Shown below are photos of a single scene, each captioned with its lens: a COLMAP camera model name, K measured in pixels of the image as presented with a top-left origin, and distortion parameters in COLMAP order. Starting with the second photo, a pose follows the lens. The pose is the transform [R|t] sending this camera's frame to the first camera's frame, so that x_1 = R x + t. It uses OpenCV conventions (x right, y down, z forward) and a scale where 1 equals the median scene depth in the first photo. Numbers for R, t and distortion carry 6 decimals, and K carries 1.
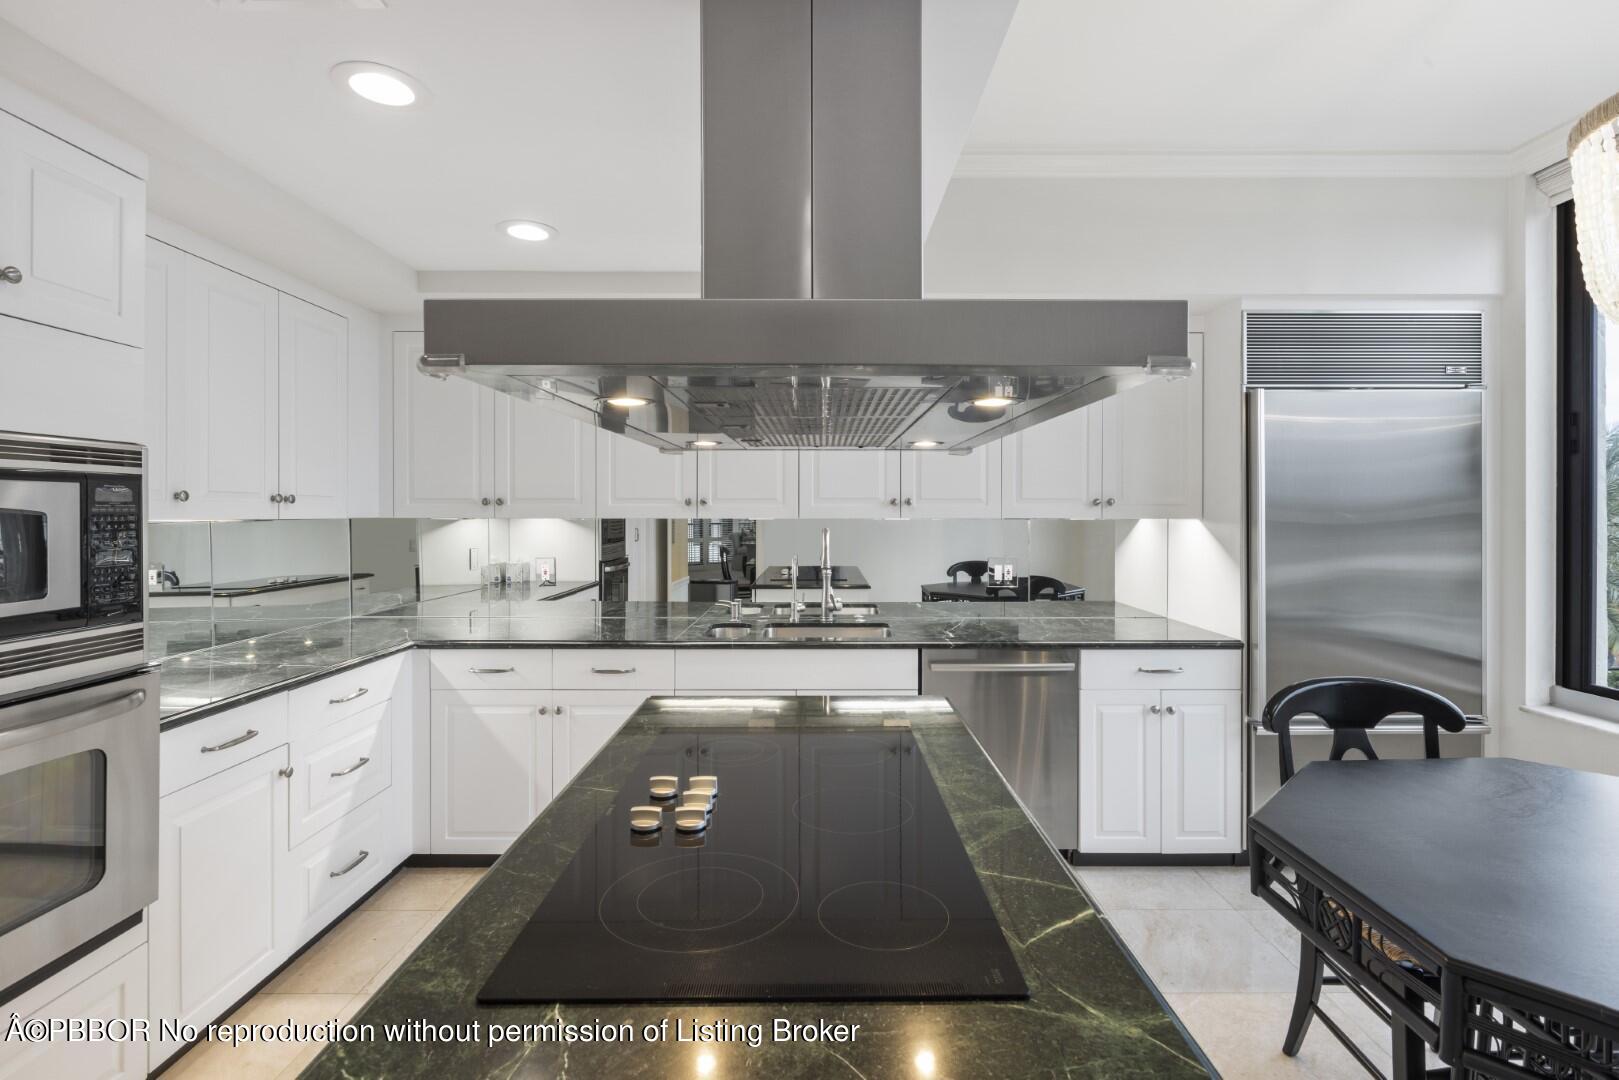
lens RADIAL K [[772.8, 0, 810.6], [0, 772.8, 517.0], [0, 0, 1]] dist [-0.002883, 0.001137]
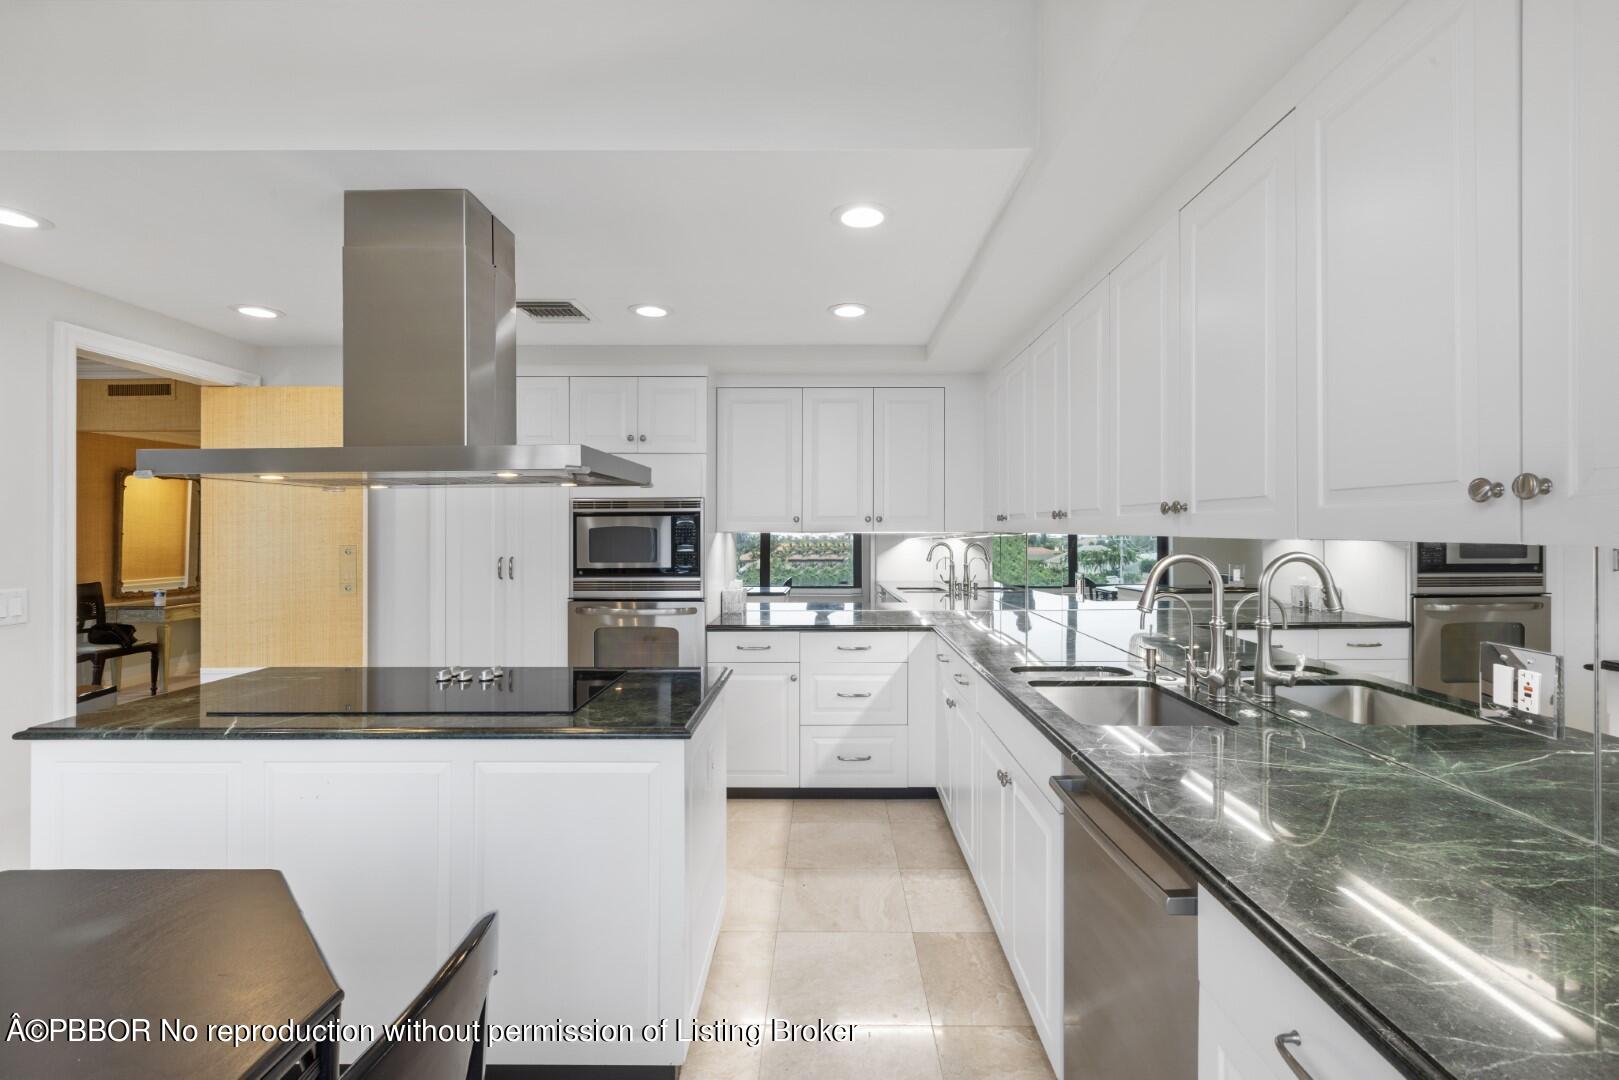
lens RADIAL K [[740.1, 0, 812.0], [0, 740.1, 529.0], [0, 0, 1]] dist [0.000048, 0.000619]
pose [[-0.007654, -0.001217, -0.999970, 0.749393], [-0.002902, 0.999995, -0.001195, -0.001940], [0.999966, 0.002892, -0.007658, 0.800688]]
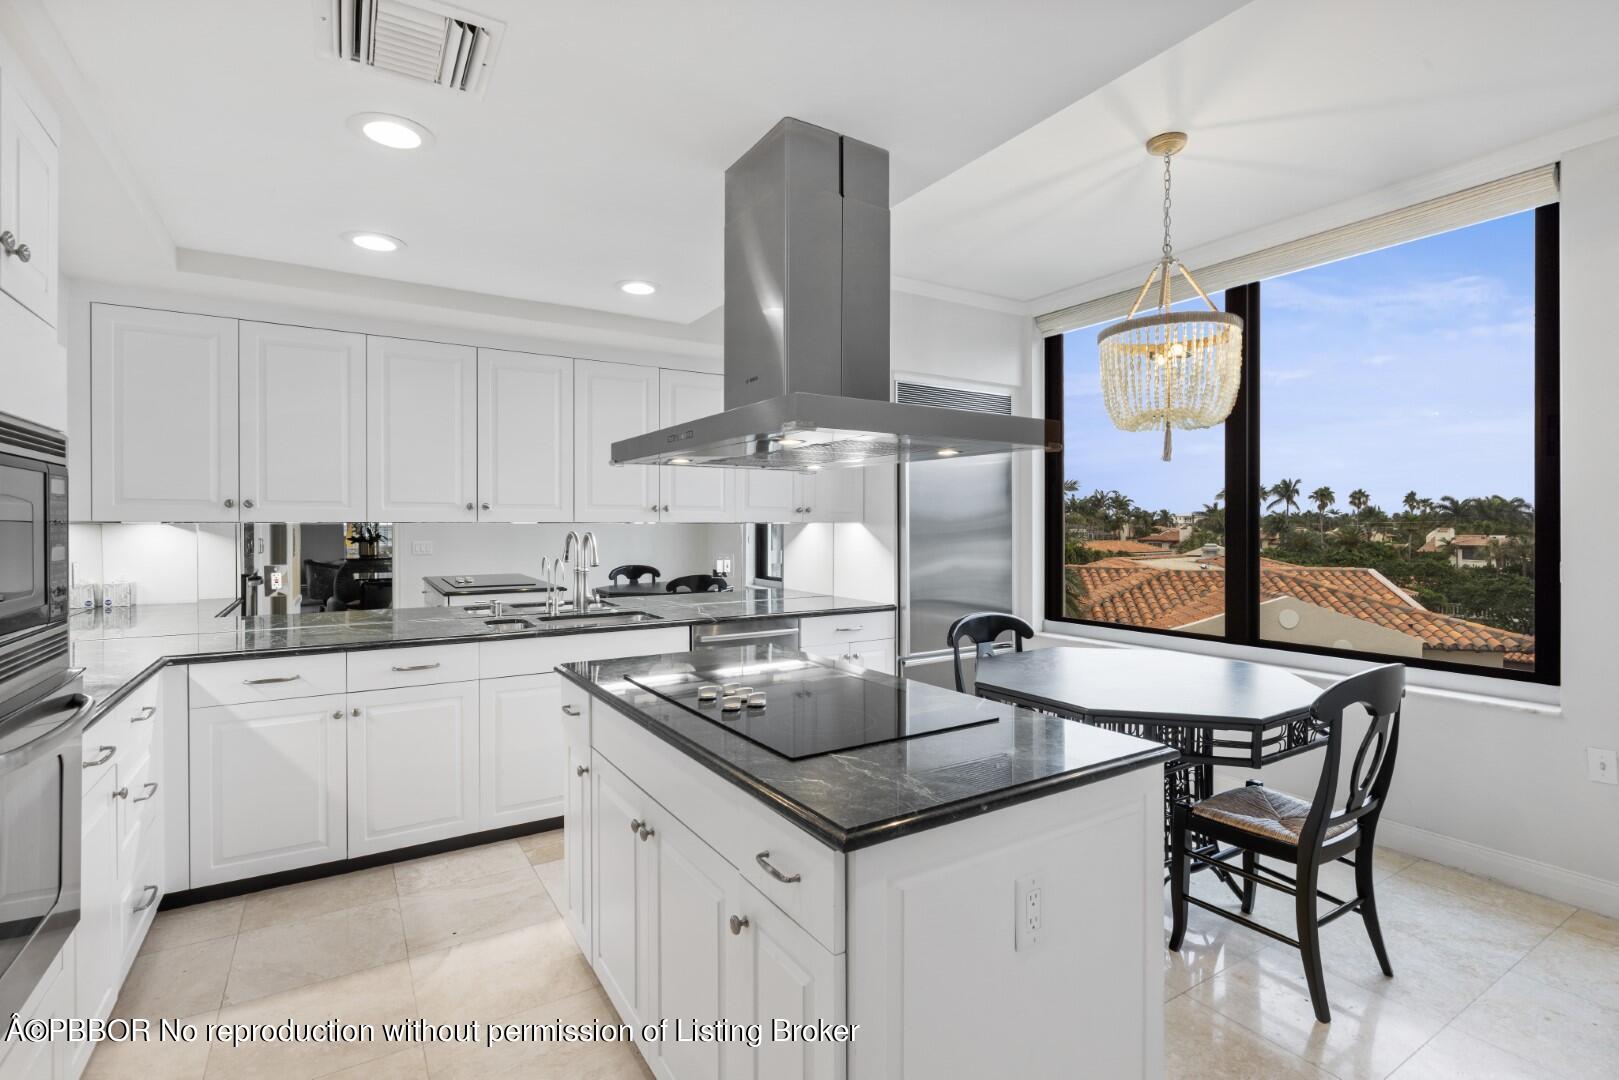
lens RADIAL K [[770.3, 0, 812.5], [0, 770.3, 535.2], [0, 0, 1]] dist [-0.002358, -0.000240]
pose [[0.846712, -0.008149, 0.531989, -0.352374], [0.004819, 0.999959, 0.007648, 0.015812], [-0.532030, -0.003912, 0.846716, -0.156651]]
